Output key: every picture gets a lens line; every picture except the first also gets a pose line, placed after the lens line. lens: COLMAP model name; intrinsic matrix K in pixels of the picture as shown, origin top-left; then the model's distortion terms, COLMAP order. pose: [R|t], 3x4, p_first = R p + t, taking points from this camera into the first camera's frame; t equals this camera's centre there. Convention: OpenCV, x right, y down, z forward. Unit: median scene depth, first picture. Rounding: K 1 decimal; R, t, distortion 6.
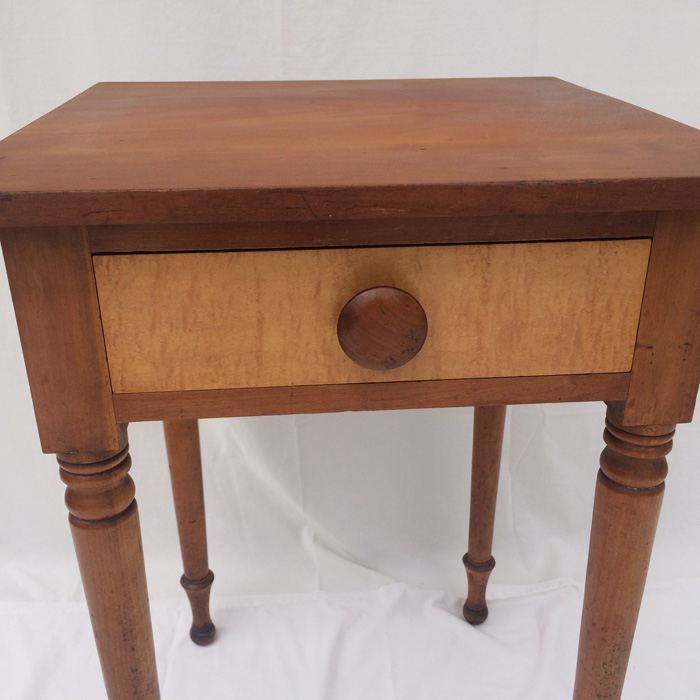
lens RADIAL K [[846.3, 0, 350.0], [0, 846.3, 350.0], [0, 0, 1]] dist [0.060508, -0.050844]
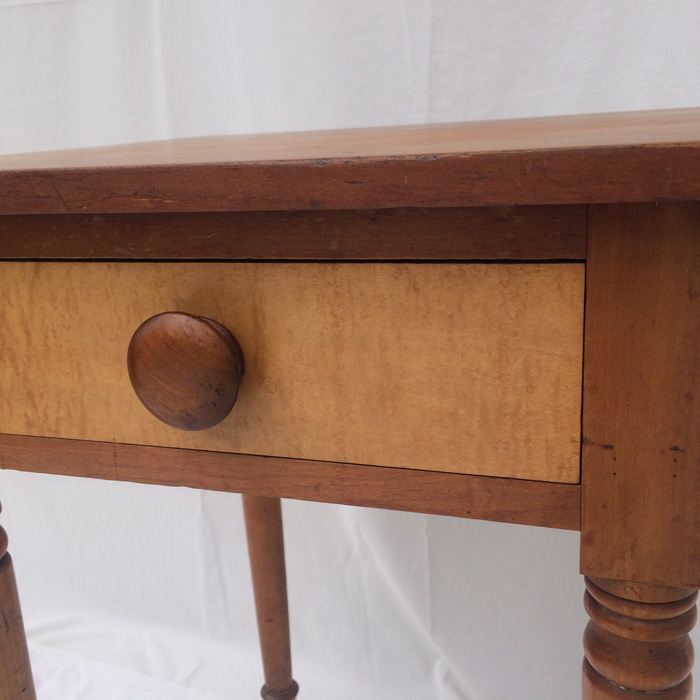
lens RADIAL K [[846.3, 0, 350.0], [0, 846.3, 350.0], [0, 0, 1]] dist [0.060508, -0.050844]
pose [[0.904410, 0.064689, -0.421732, 0.444797], [-0.118950, 0.987478, -0.103621, 0.013653], [0.409748, 0.143881, 0.900780, 0.375860]]
